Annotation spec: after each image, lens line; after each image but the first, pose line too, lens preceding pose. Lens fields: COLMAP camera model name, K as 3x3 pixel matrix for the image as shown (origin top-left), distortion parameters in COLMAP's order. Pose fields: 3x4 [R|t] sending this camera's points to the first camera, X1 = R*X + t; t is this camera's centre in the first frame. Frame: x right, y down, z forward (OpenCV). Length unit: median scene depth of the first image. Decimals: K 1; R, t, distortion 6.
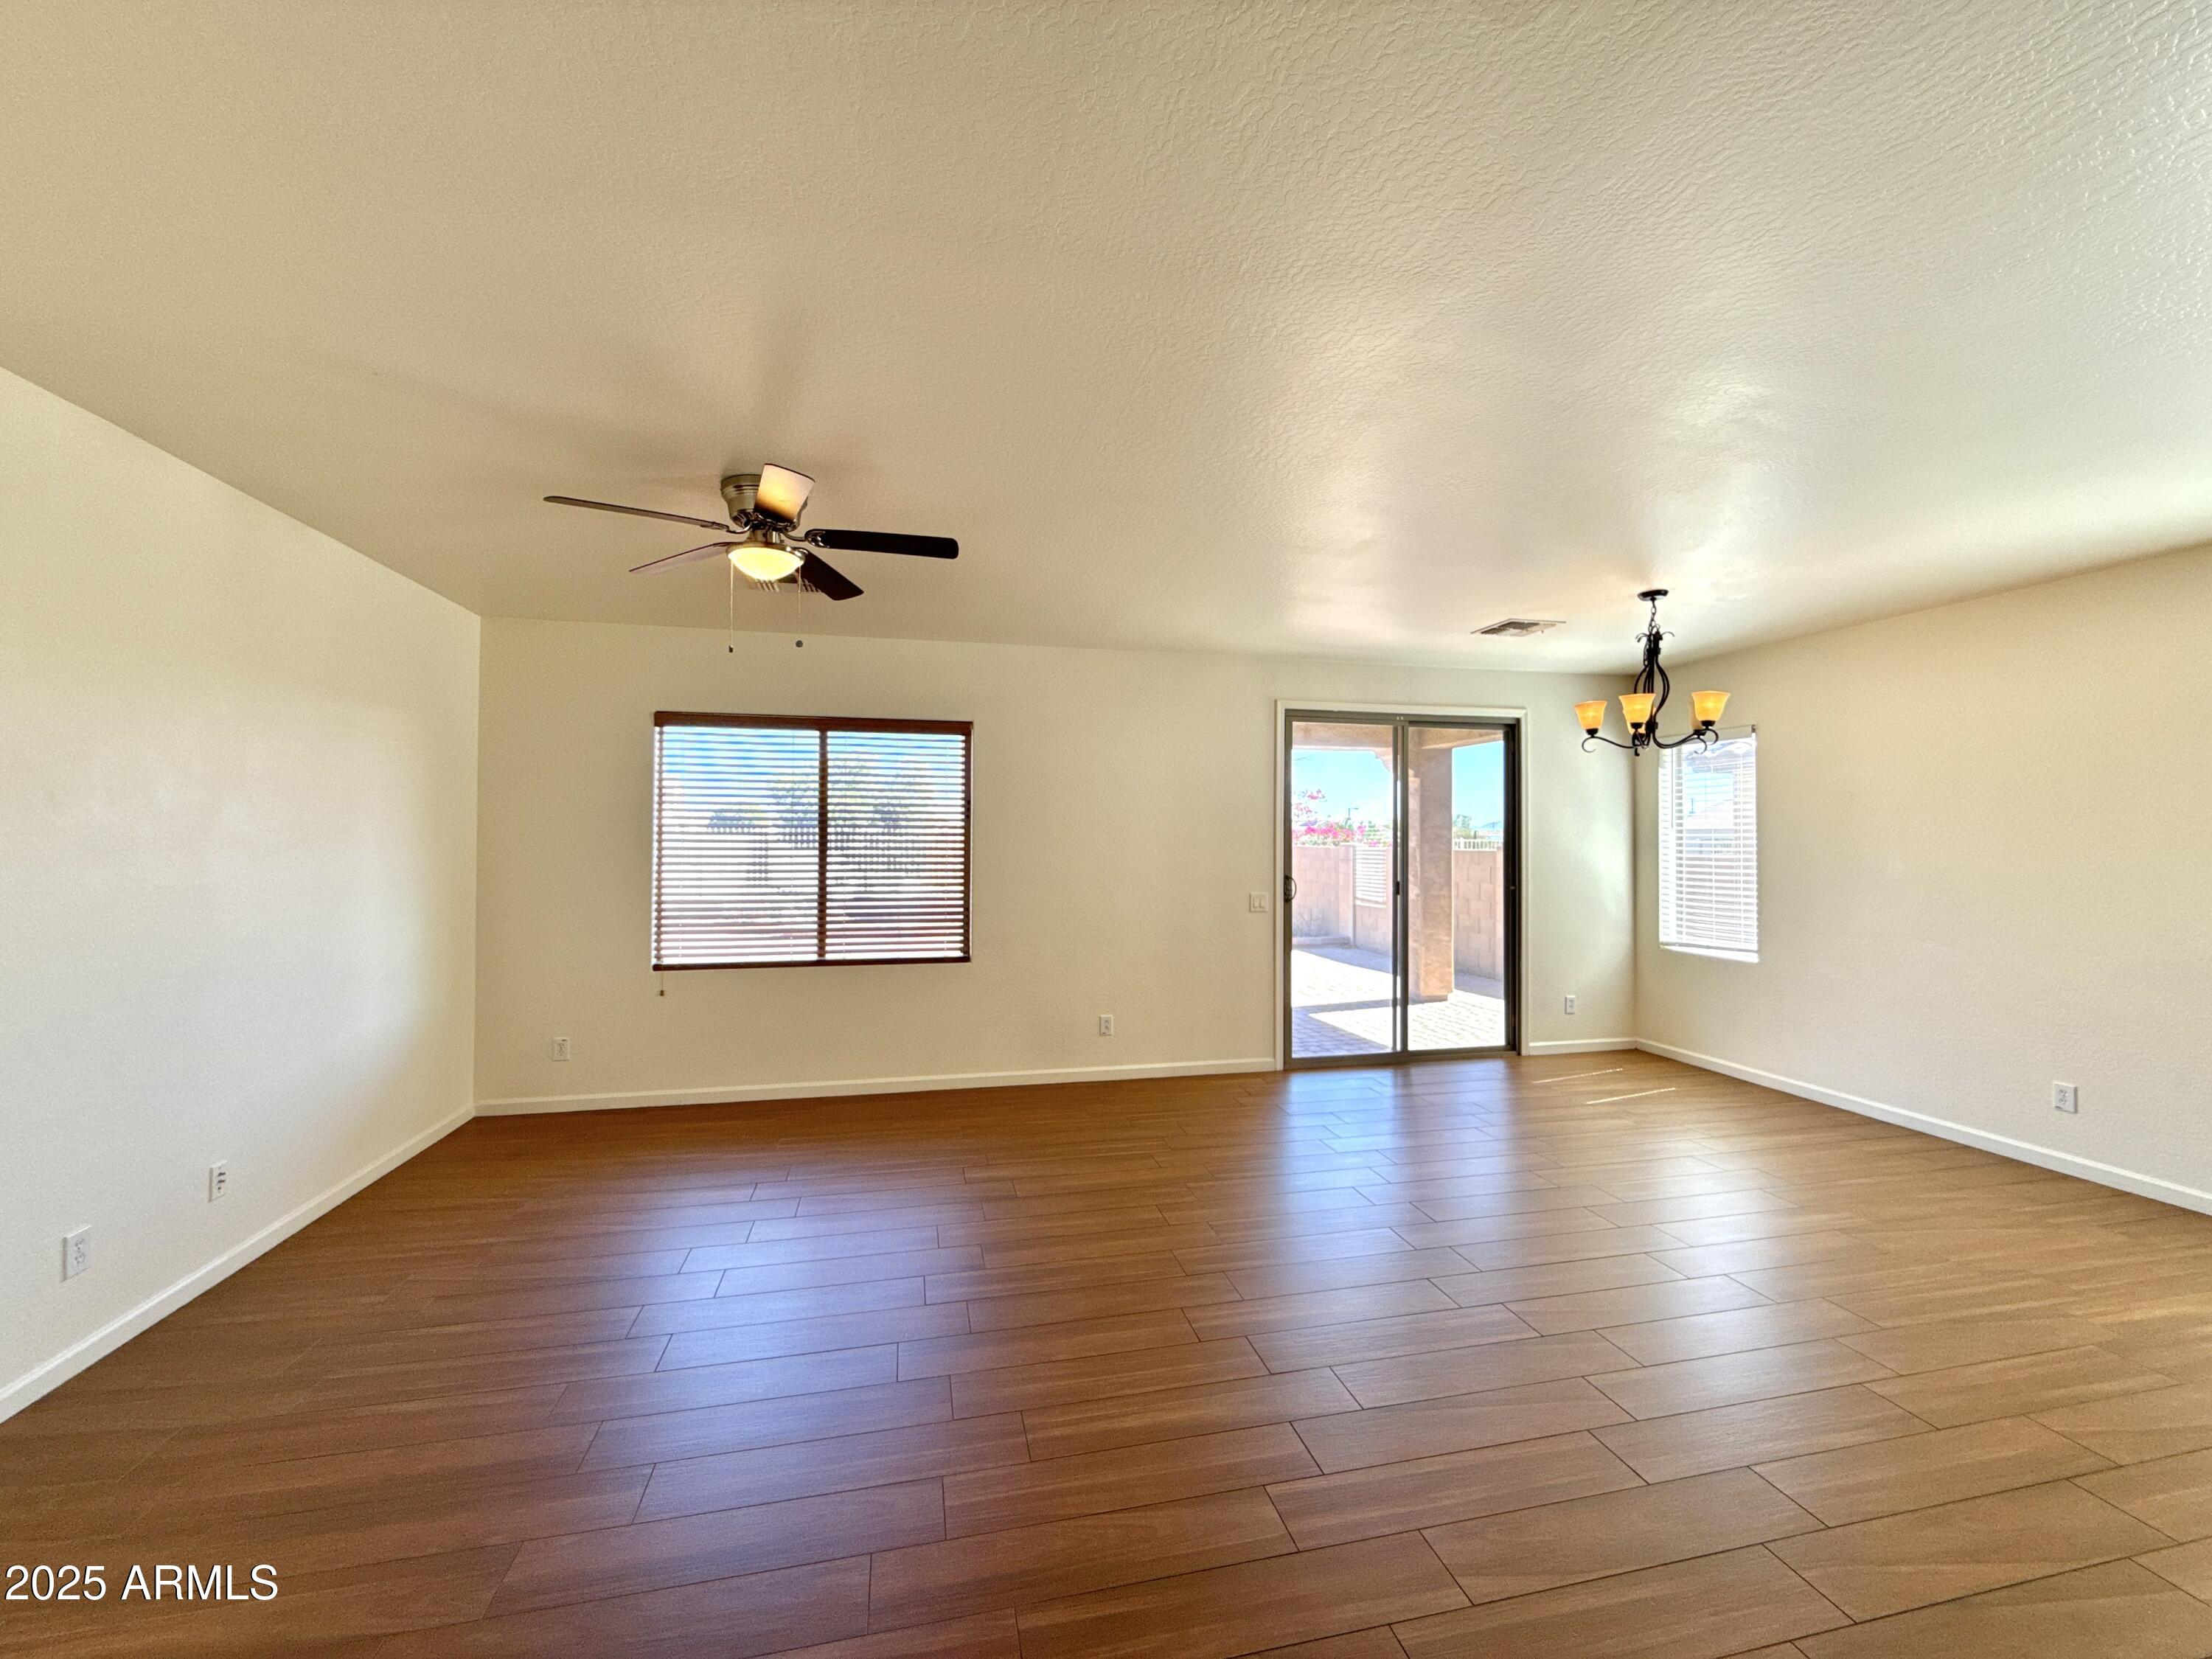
lens RADIAL K [[878.7, 0, 1116.9], [0, 878.7, 830.2], [0, 0, 1]] dist [0.000277, 0.000666]
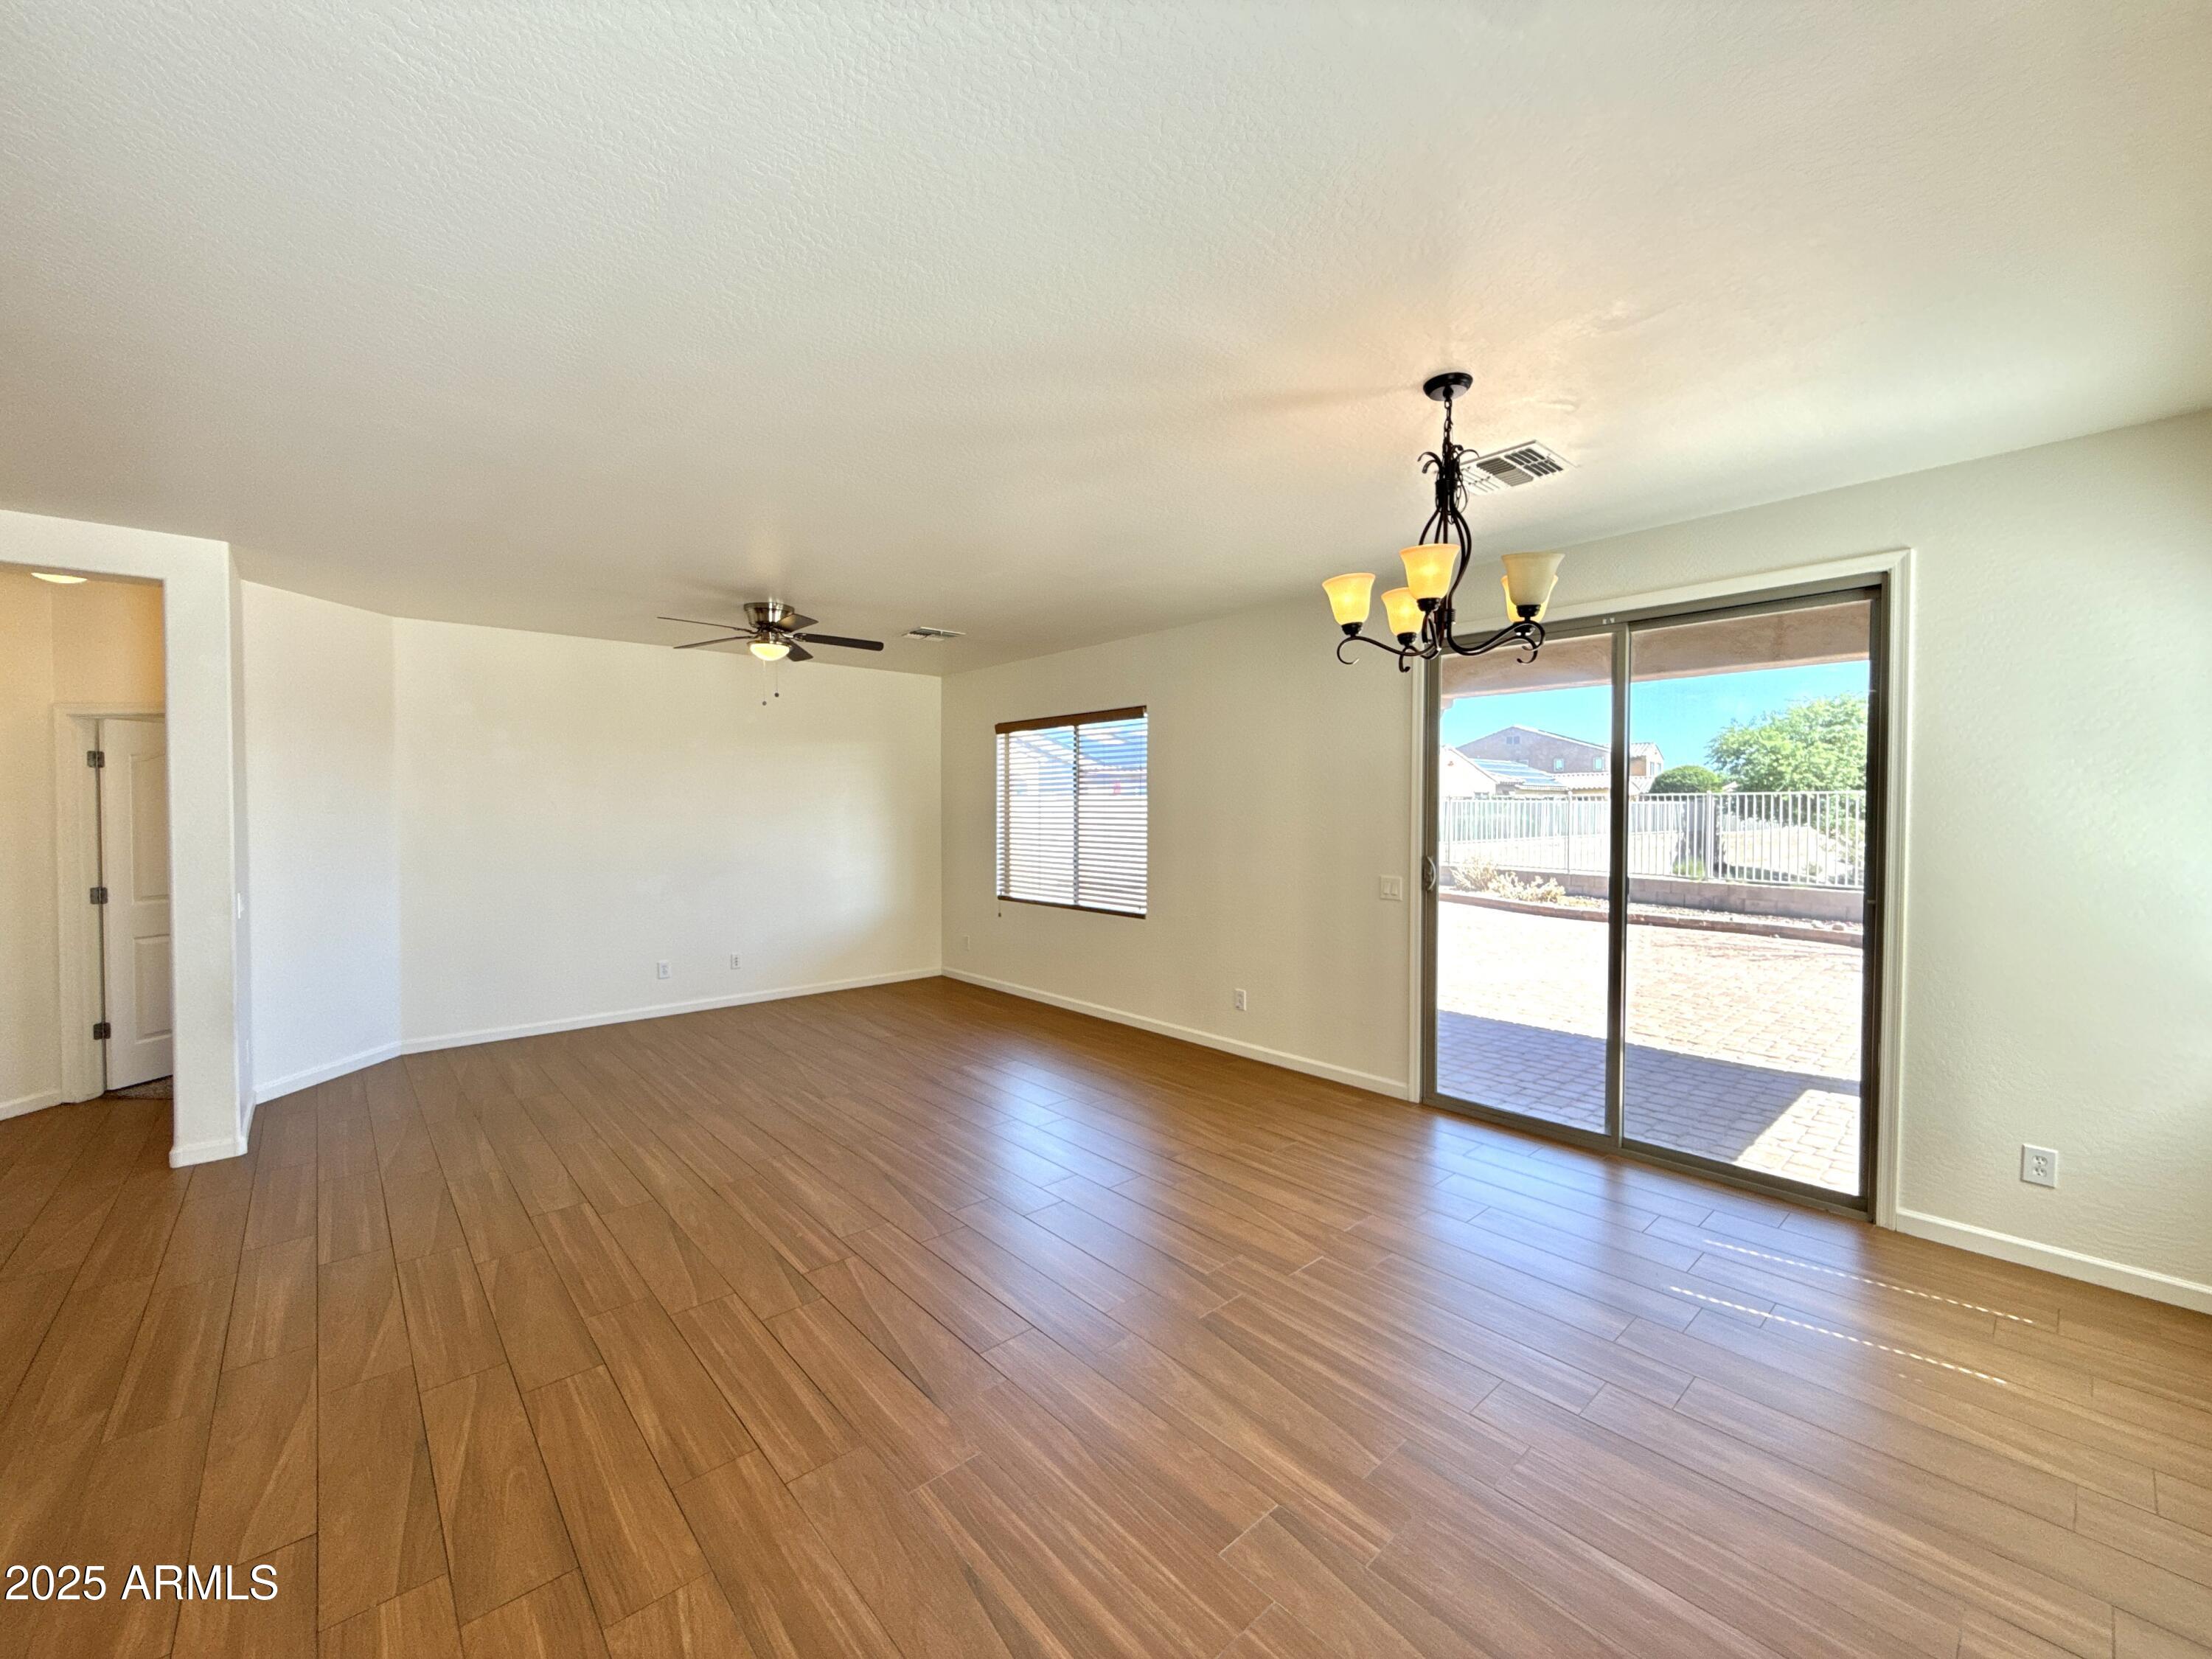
lens RADIAL K [[878.7, 0, 1096.5], [0, 878.7, 828.8], [0, 0, 1]] dist [0.000277, 0.000666]
pose [[0.484310, 0.017397, -0.874723, 0.799744], [0.014002, 0.999520, 0.027631, 0.001616], [0.874784, -0.025630, 0.483834, 0.406706]]
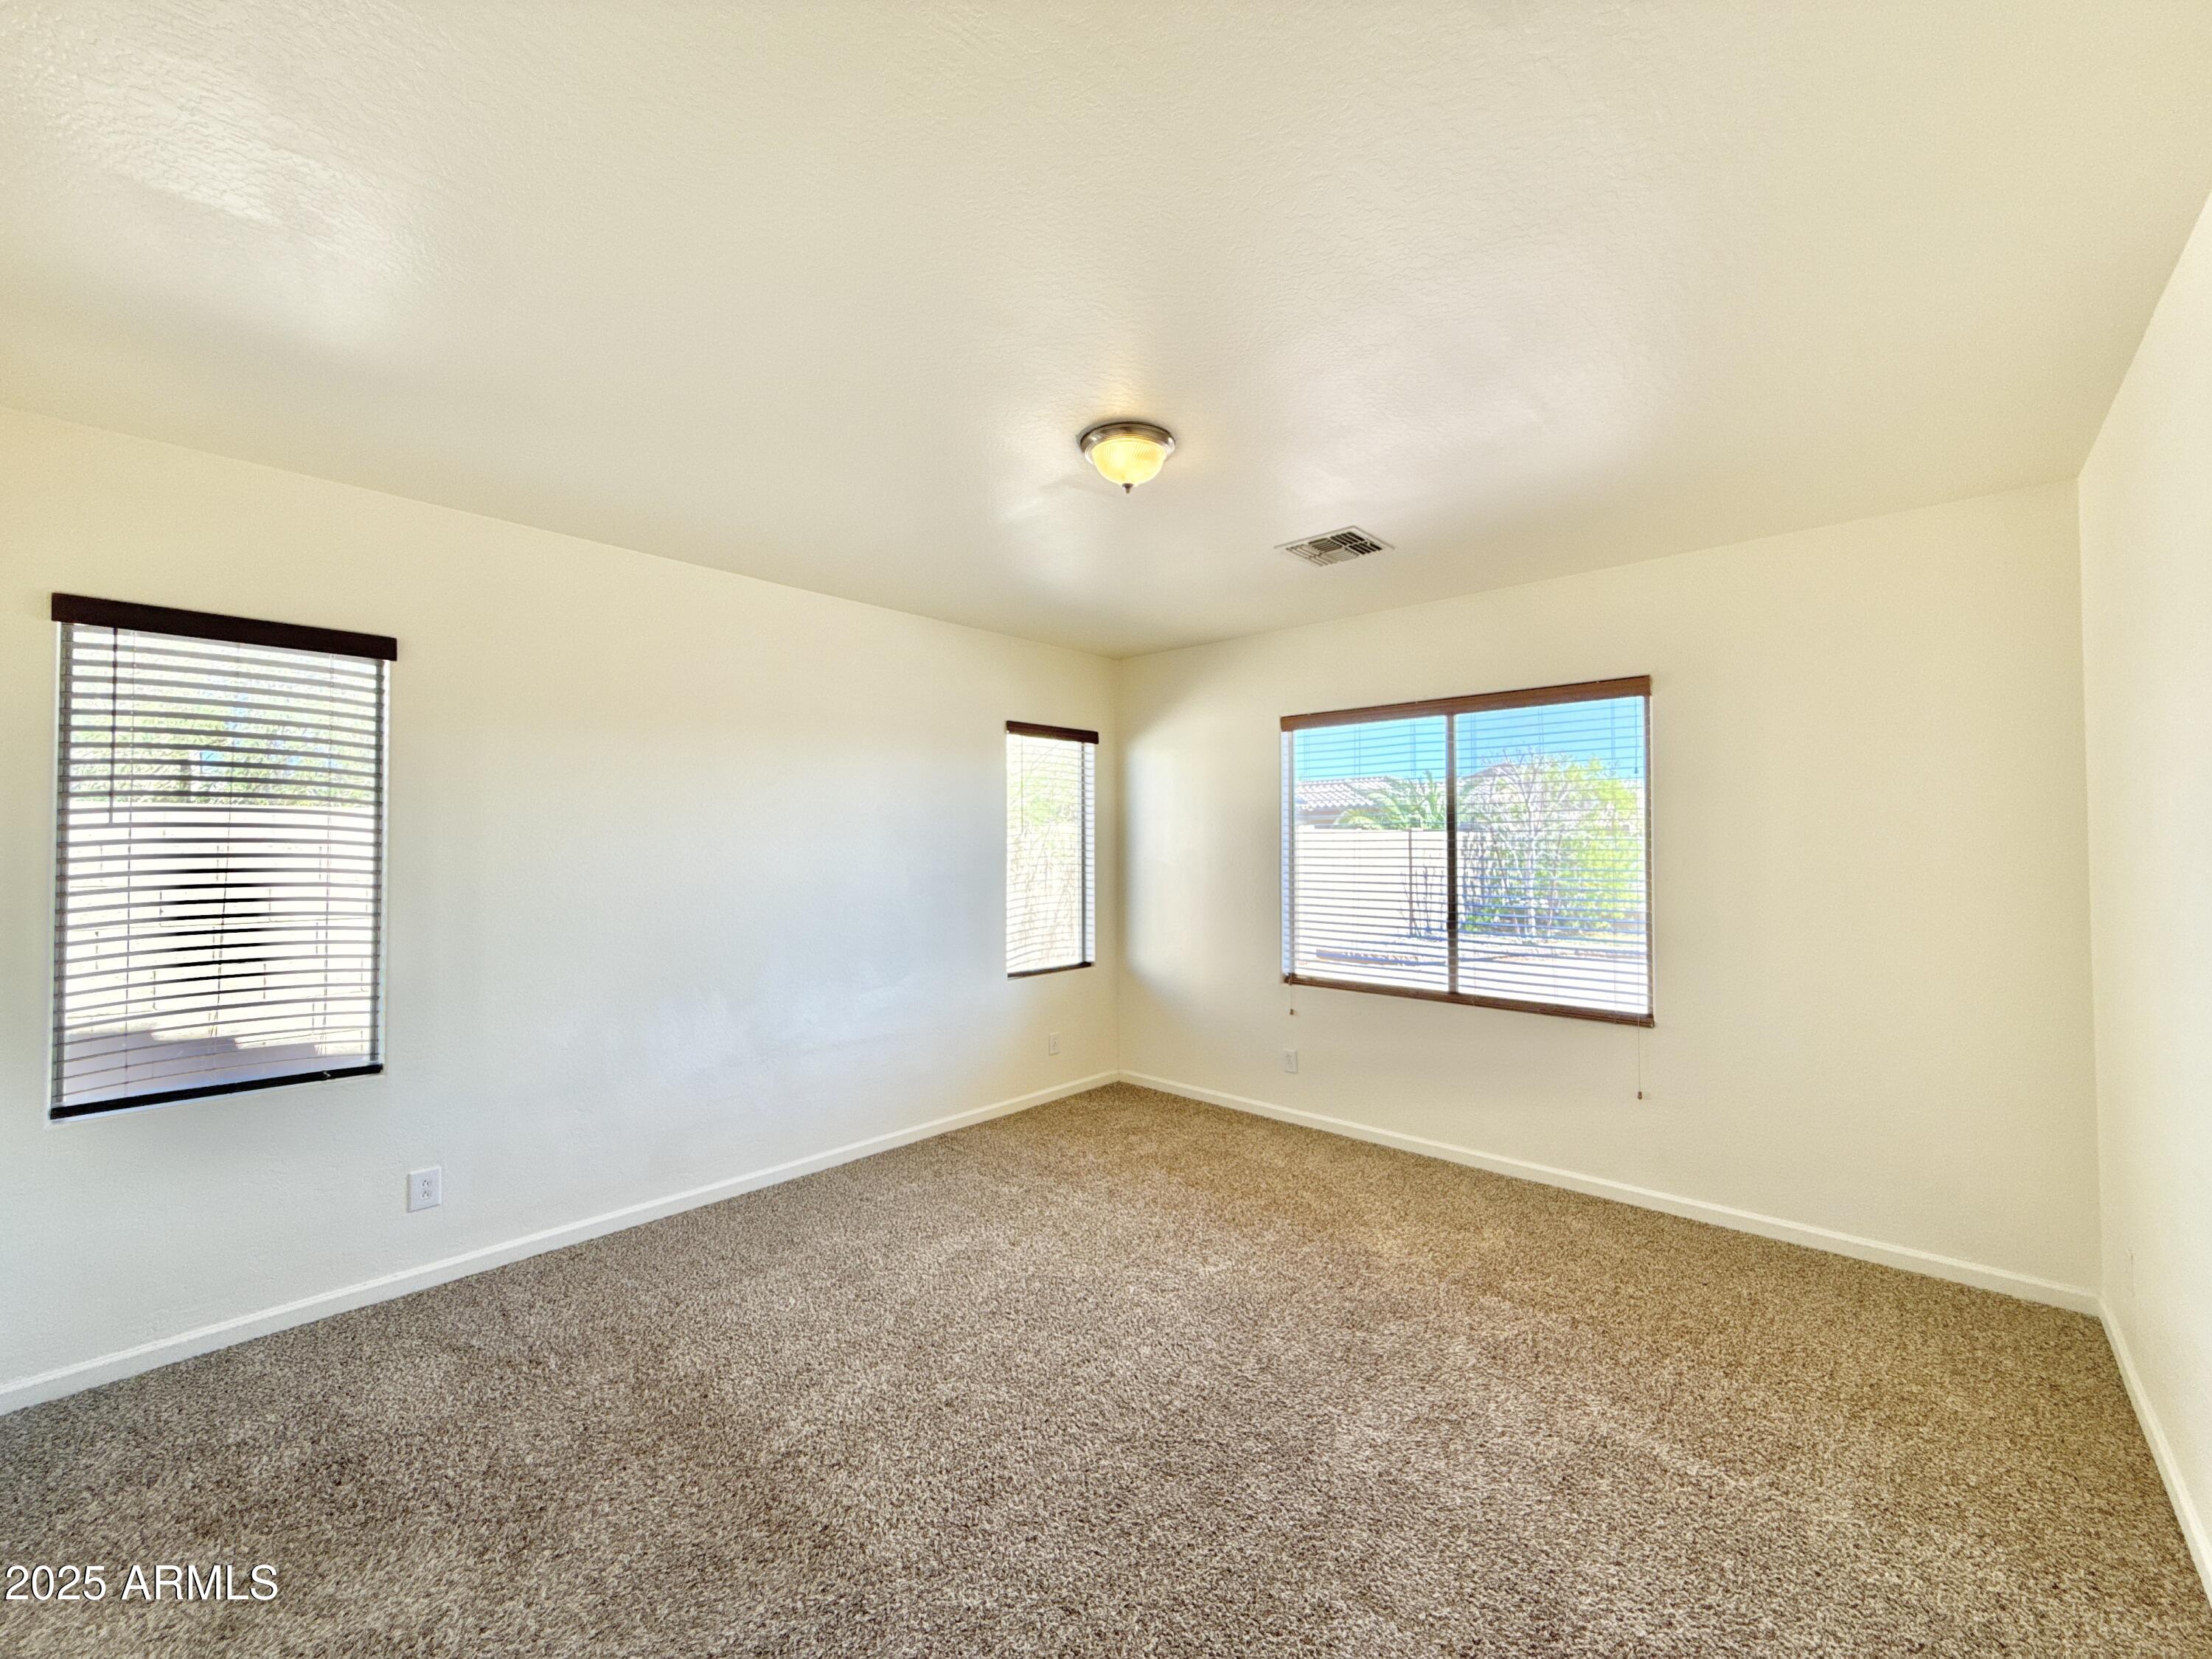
lens RADIAL K [[878.7, 0, 1107.4], [0, 878.7, 826.9], [0, 0, 1]] dist [0.000277, 0.000666]
pose [[0.576720, -0.019966, -0.816698, 0.151267], [0.014156, 0.999795, -0.014446, -0.000964], [0.816819, -0.003230, 0.576885, 0.261590]]
